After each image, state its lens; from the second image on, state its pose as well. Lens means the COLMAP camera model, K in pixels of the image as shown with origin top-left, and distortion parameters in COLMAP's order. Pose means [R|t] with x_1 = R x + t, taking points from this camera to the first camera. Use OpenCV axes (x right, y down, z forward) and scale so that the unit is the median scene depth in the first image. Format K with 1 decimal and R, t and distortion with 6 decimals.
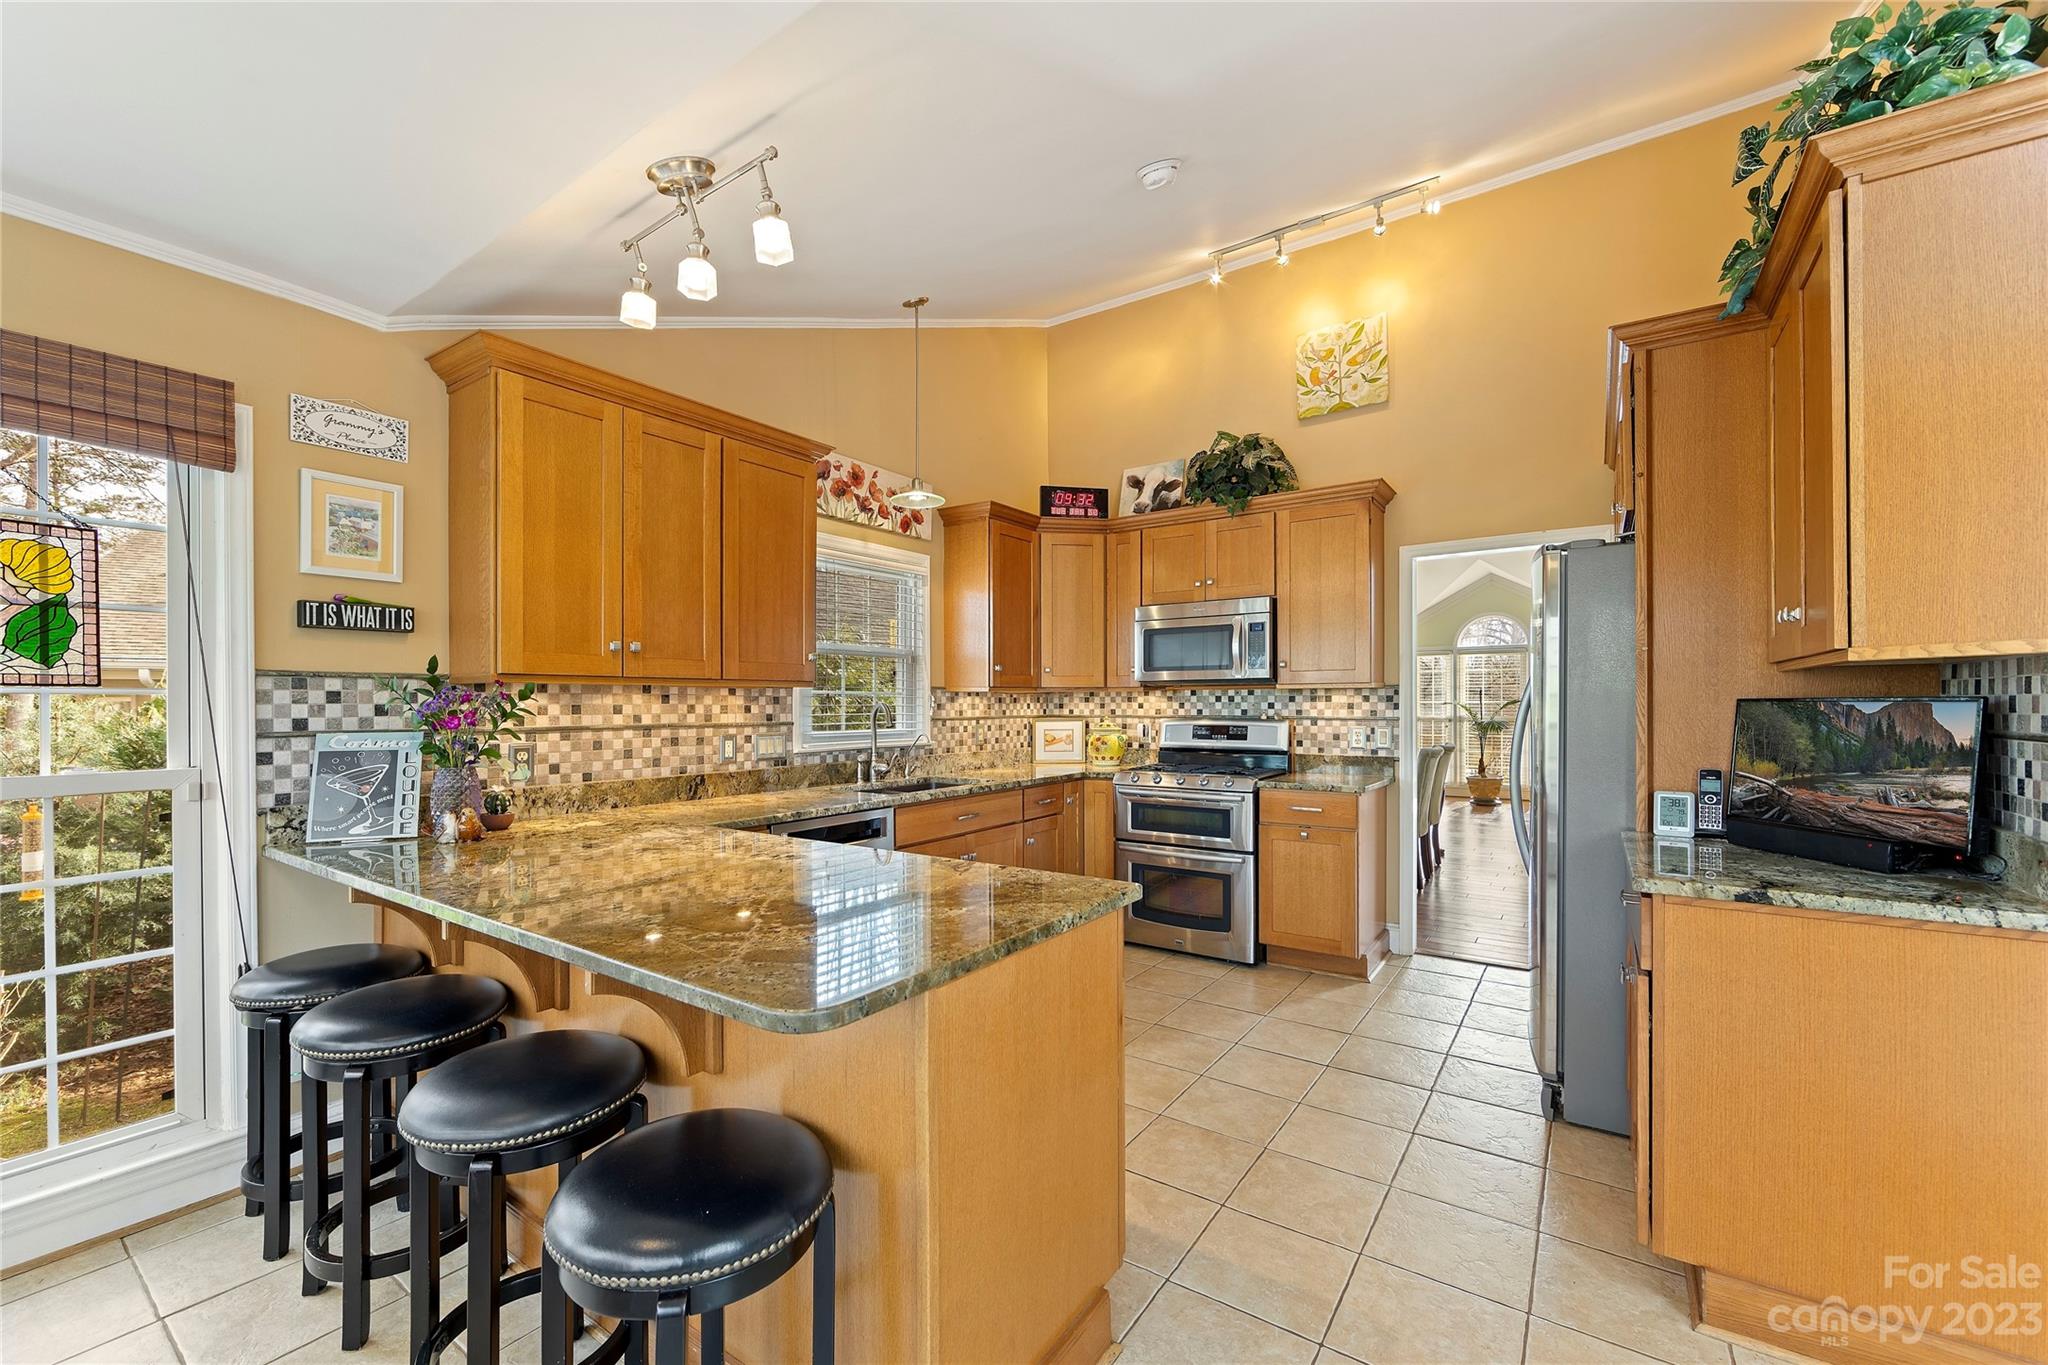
lens RADIAL K [[822.8, 0, 1018.7], [0, 822.8, 681.5], [0, 0, 1]] dist [-0.000056, -0.000079]
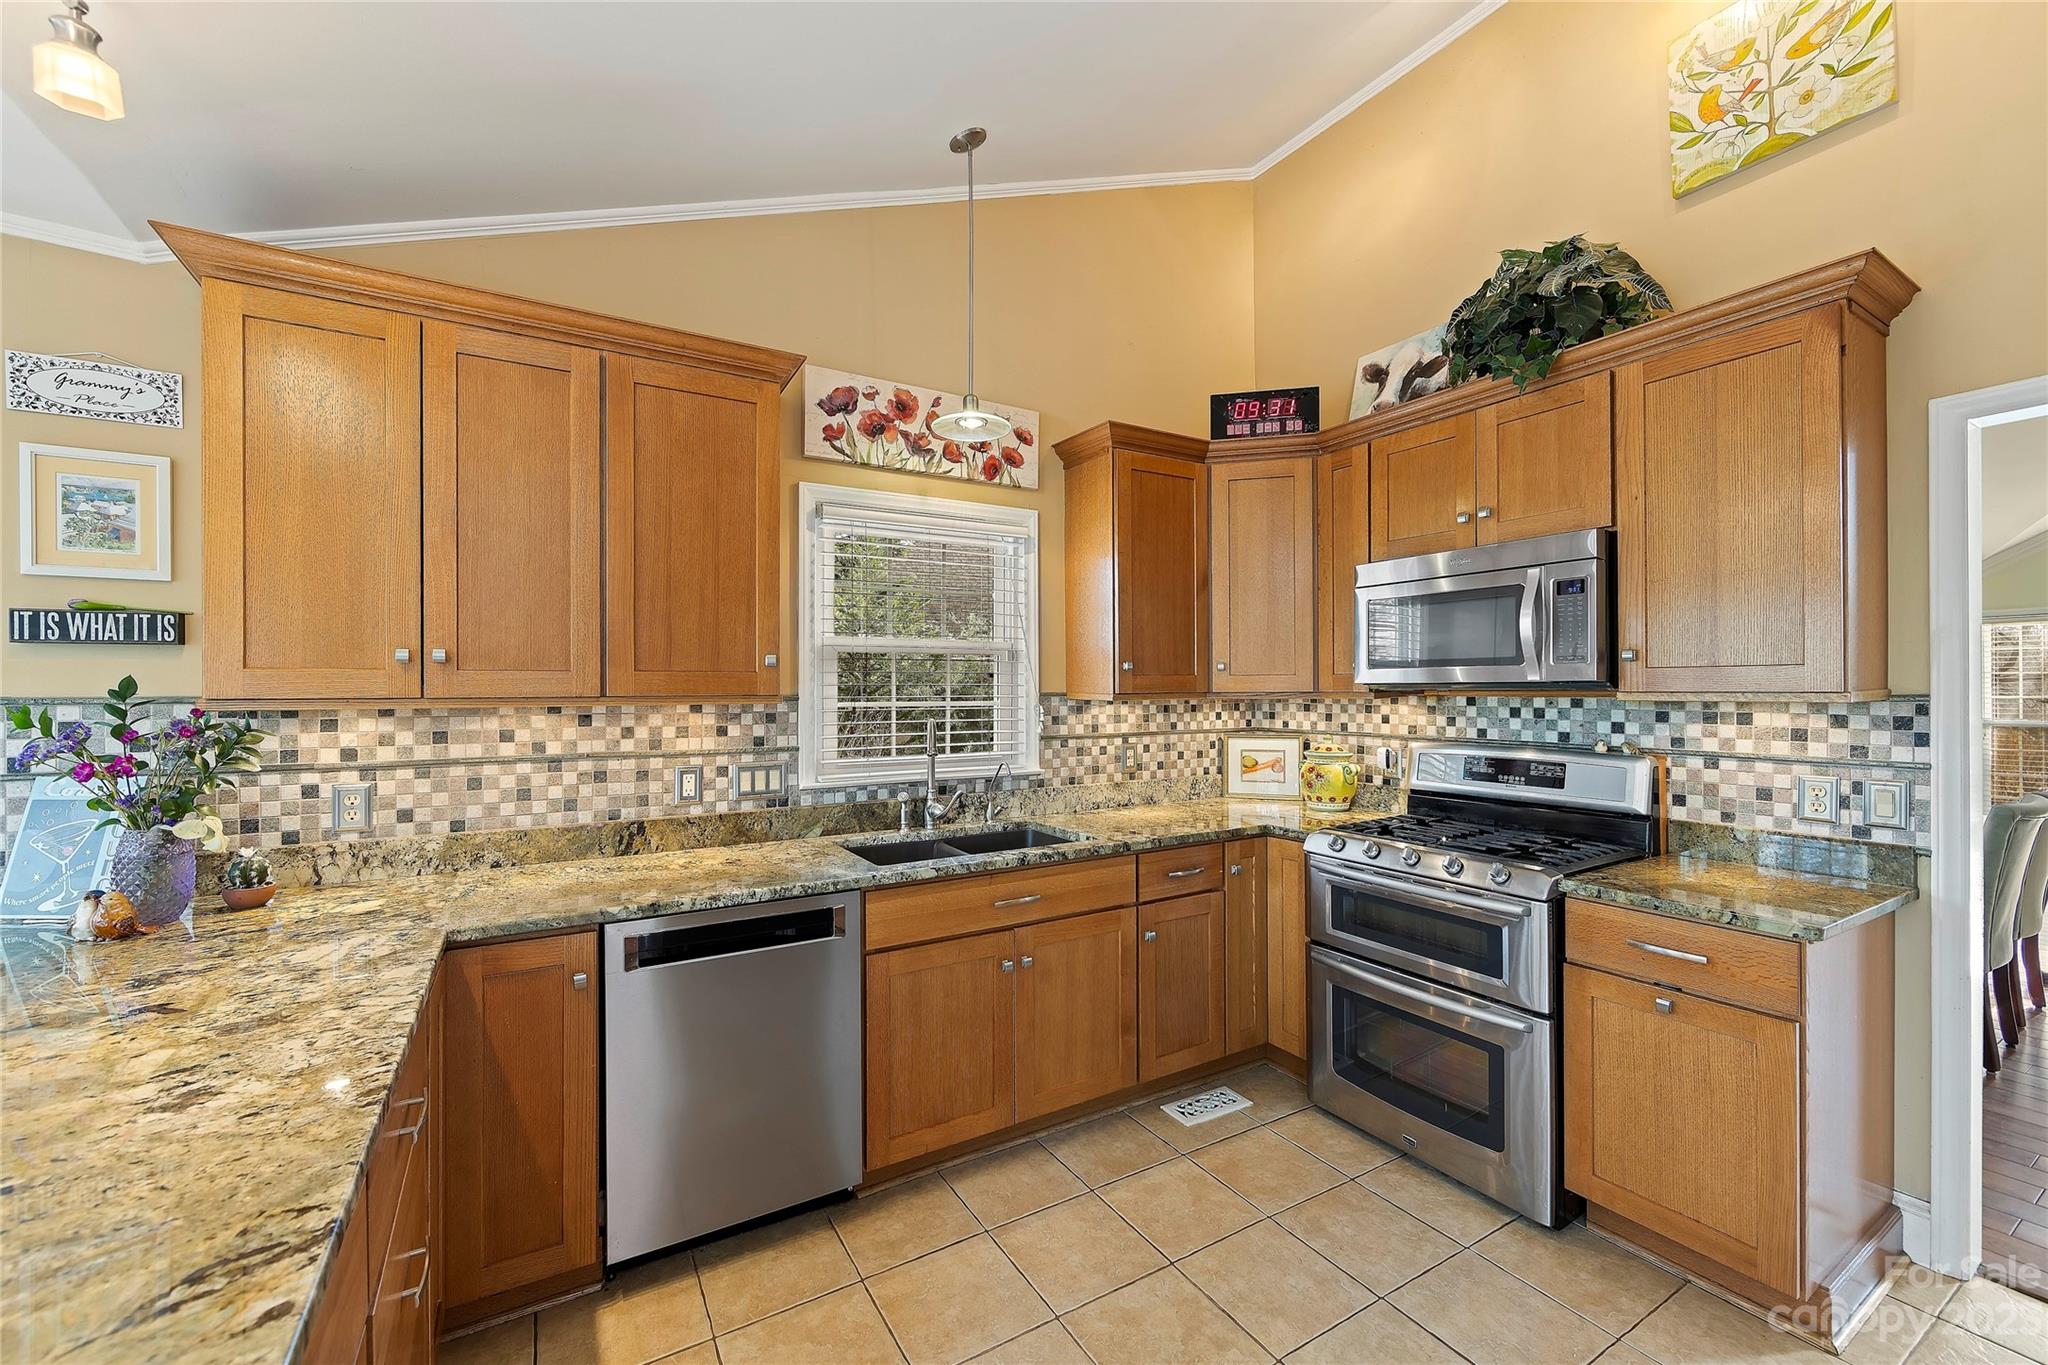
lens RADIAL K [[812.5, 0, 1021.2], [0, 812.5, 672.5], [0, 0, 1]] dist [-0.001612, -0.000179]
pose [[0.912724, -0.007012, -0.408517, 0.173880], [0.010610, 0.999922, 0.006544, -0.016904], [0.408439, -0.010307, 0.912727, 0.357206]]
